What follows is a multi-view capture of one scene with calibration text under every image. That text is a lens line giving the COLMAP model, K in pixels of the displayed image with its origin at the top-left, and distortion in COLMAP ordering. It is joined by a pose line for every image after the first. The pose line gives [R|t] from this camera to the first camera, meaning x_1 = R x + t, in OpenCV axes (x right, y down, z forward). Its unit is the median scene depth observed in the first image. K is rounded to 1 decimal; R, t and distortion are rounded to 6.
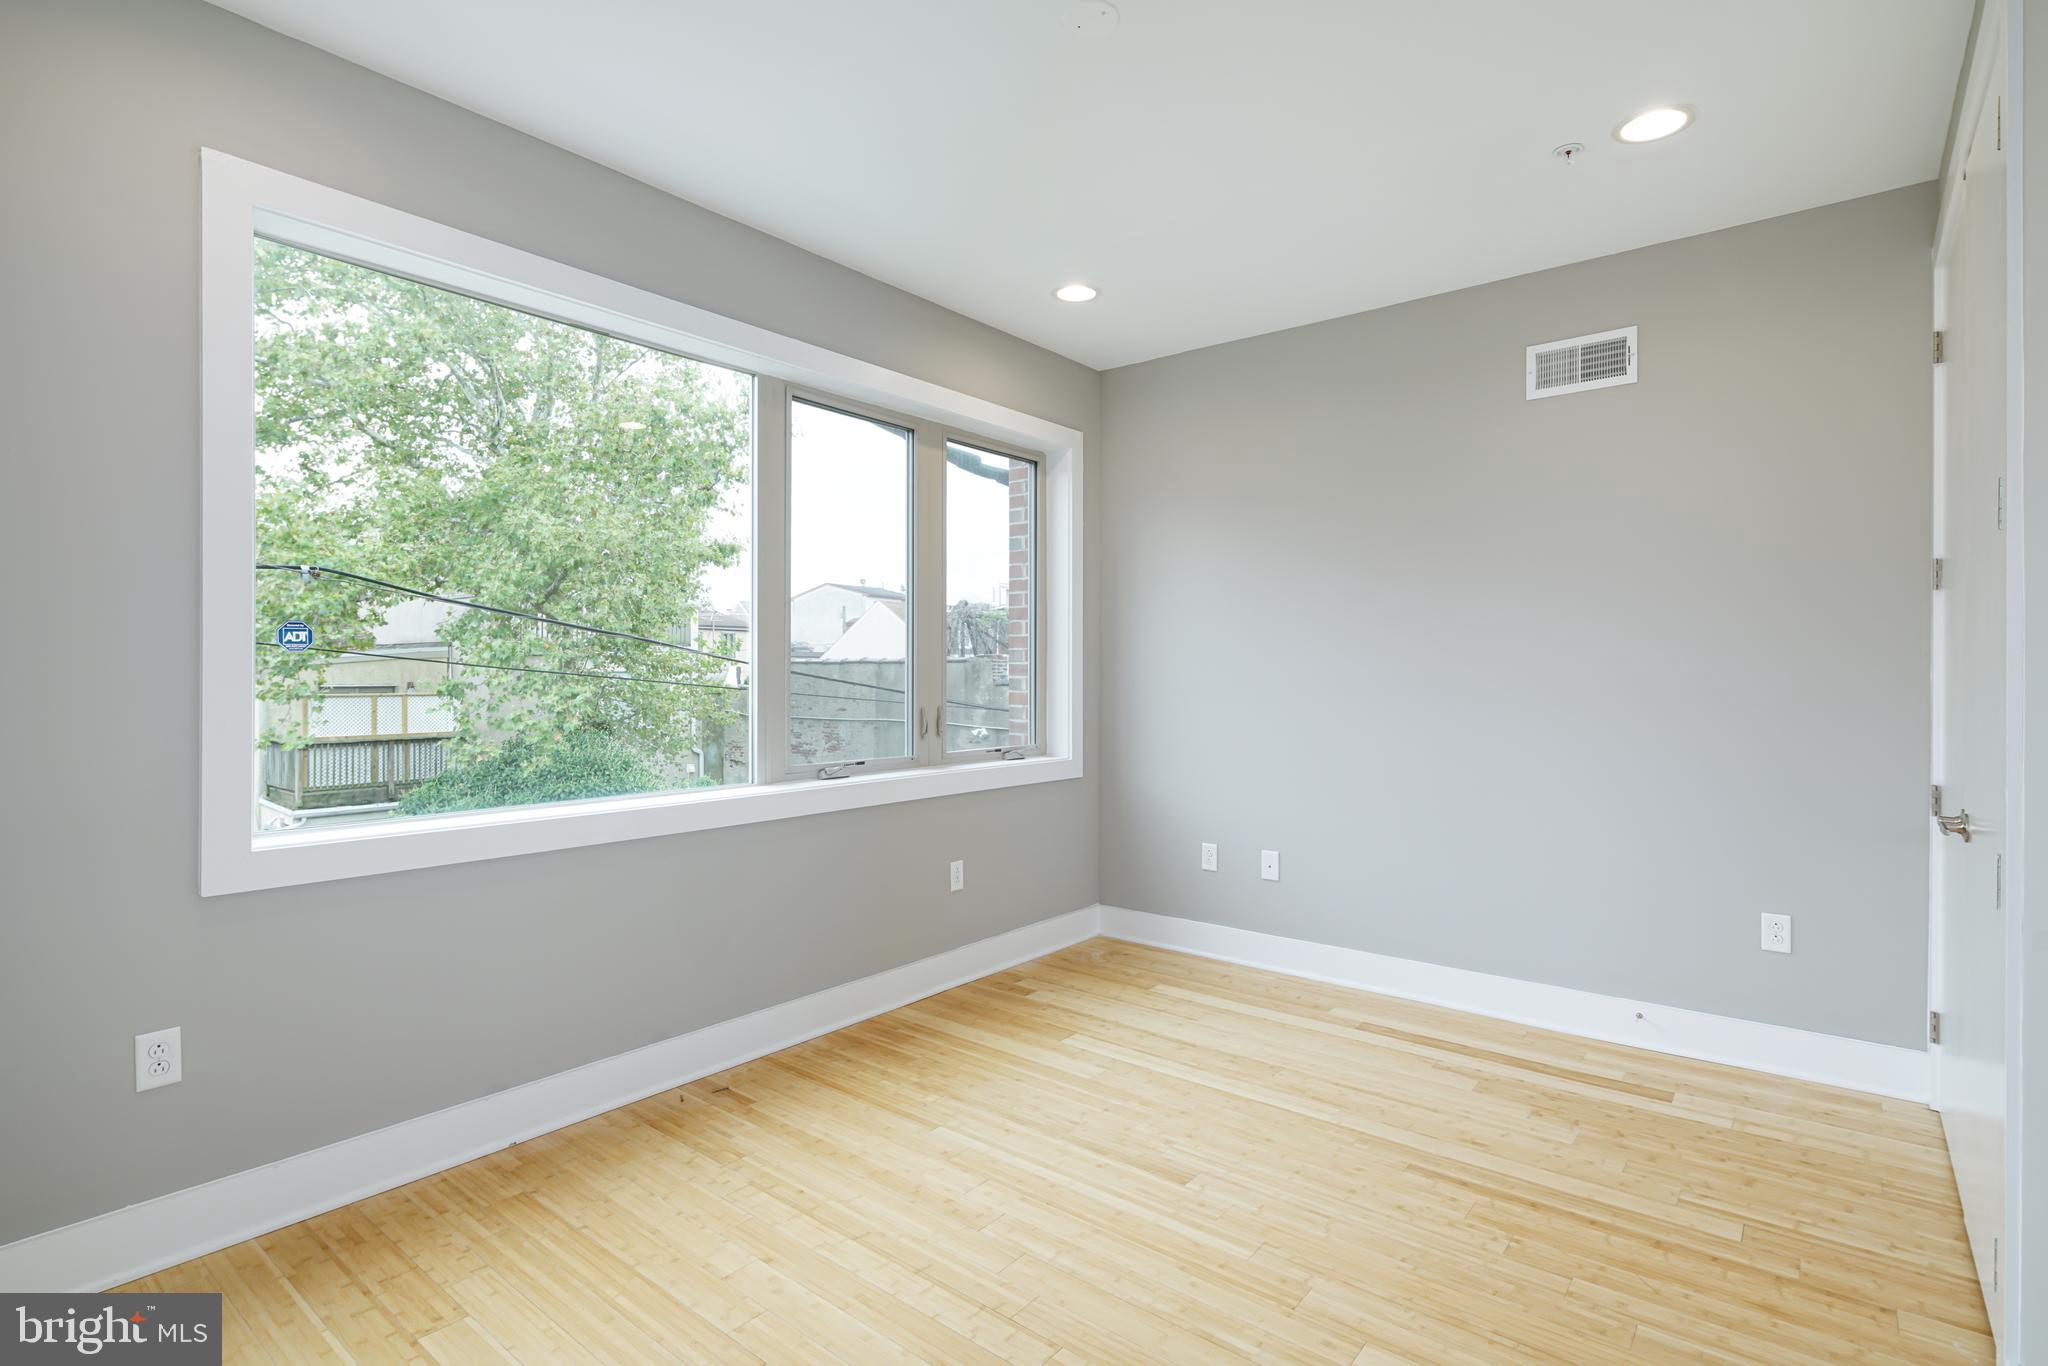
lens RADIAL K [[1015.3, 0, 1024.0], [0, 1015.3, 683.0], [0, 0, 1]] dist [-0.001617, -0.000777]
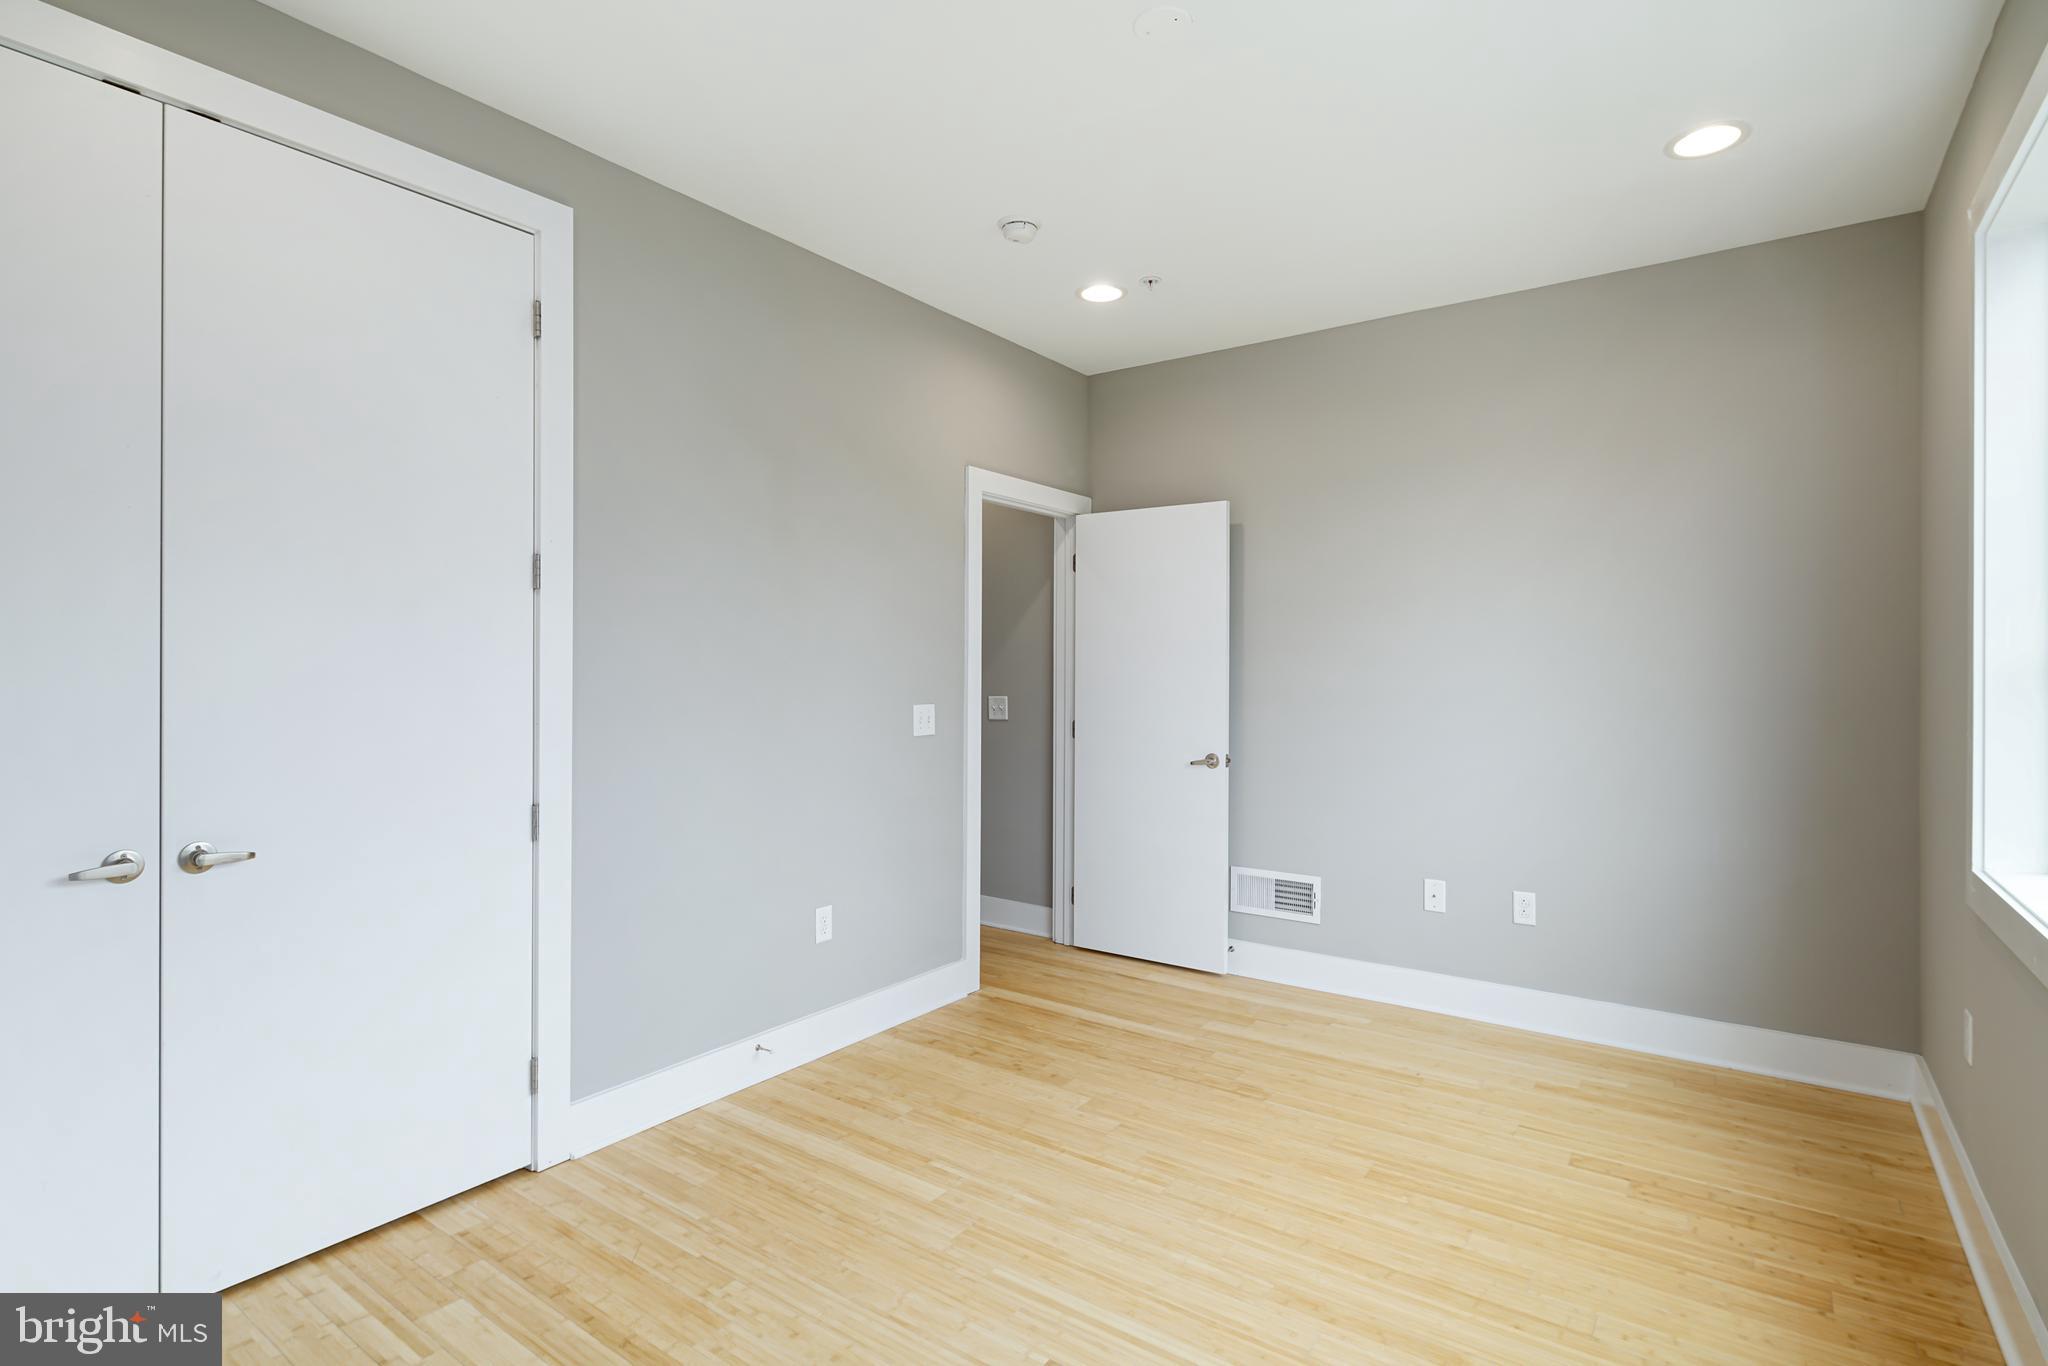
lens RADIAL K [[1015.3, 0, 1024.0], [0, 1015.3, 683.0], [0, 0, 1]] dist [-0.001617, -0.000777]
pose [[-0.998547, -0.006498, -0.053503, 0.254344], [-0.007668, 0.999736, 0.021679, -0.038873], [0.053348, 0.022058, -0.998332, 2.011962]]
